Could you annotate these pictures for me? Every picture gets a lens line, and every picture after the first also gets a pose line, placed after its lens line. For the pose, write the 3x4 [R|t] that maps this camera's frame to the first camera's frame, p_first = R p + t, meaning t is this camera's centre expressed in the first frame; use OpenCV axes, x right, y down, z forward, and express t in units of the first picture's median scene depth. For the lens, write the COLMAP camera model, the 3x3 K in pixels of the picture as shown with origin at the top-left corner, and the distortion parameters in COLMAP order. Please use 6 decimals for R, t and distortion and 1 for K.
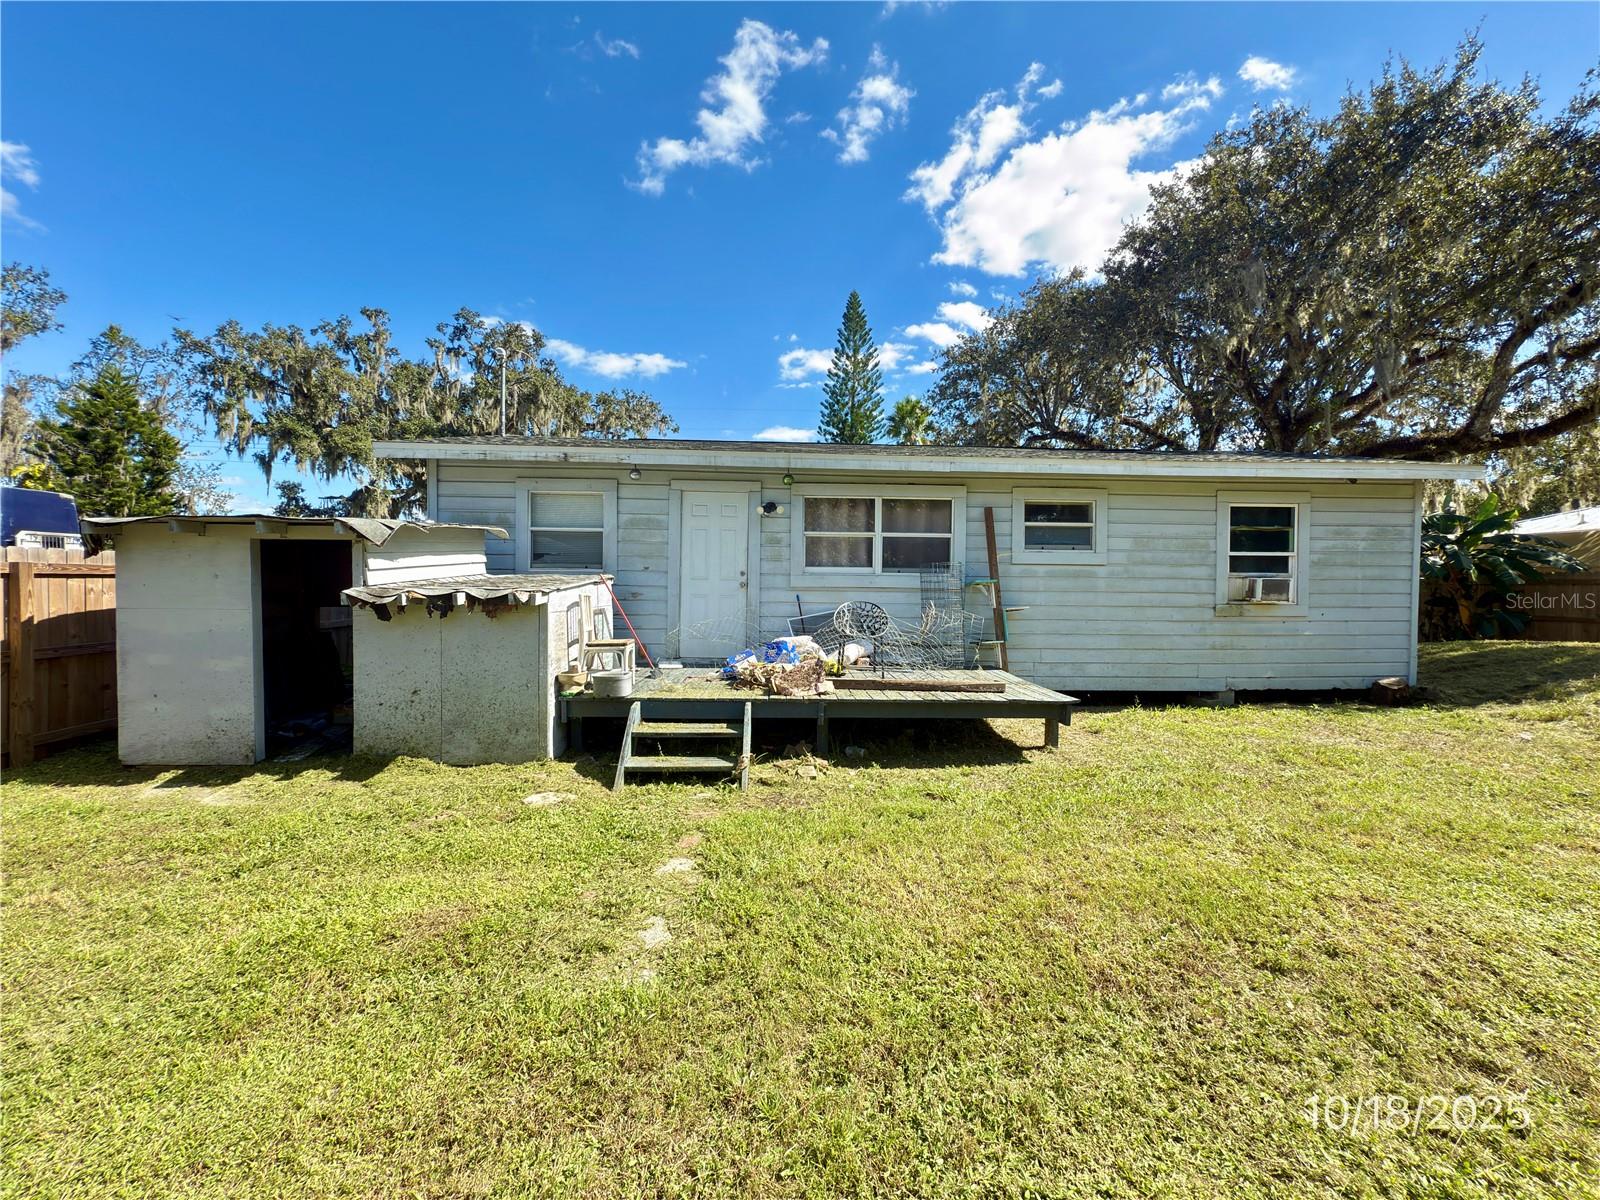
lens RADIAL K [[637.1, 0, 800.0], [0, 637.1, 600.0], [0, 0, 1]] dist [0.001736, 0.000223]
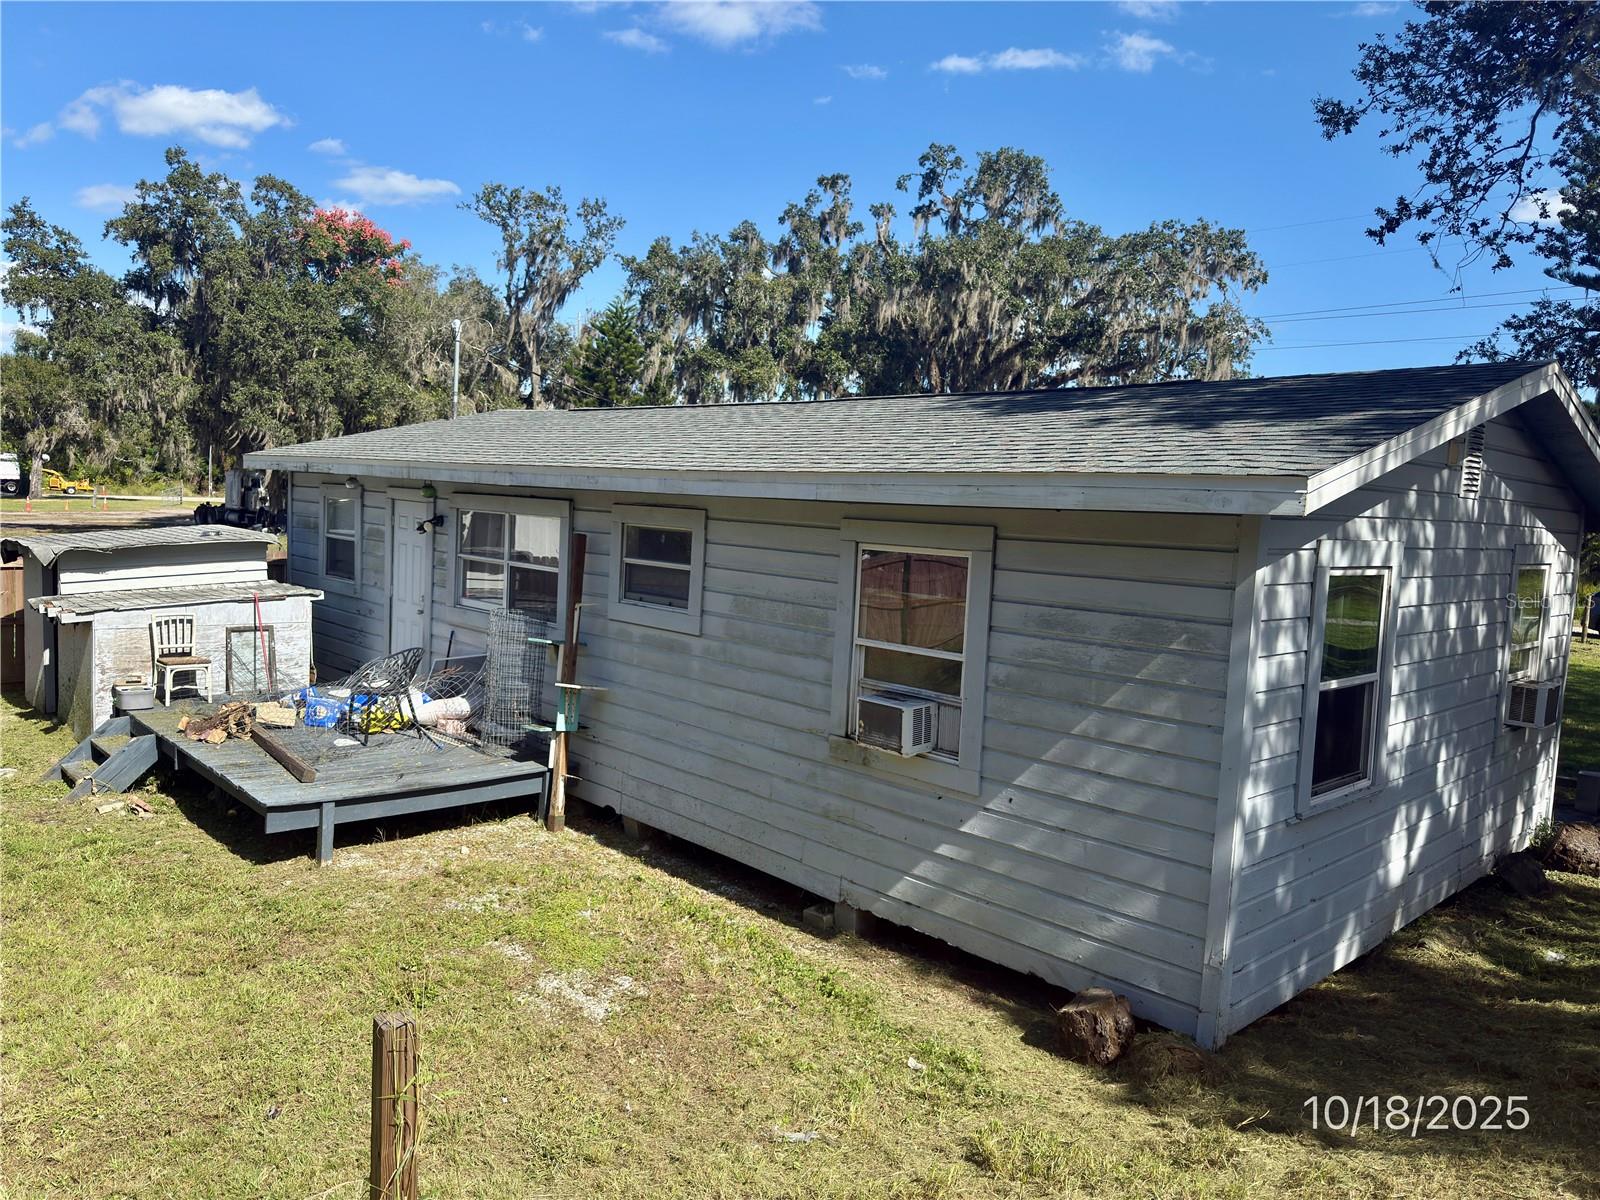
lens RADIAL K [[1138.9, 0, 800.0], [0, 1138.9, 600.0], [0, 0, 1]] dist [0.078984, -0.000652]
pose [[0.646882, 0.088343, -0.757456, 1.317600], [-0.062777, 0.996065, 0.062560, -0.158074], [0.760002, 0.007082, 0.649882, 0.363192]]
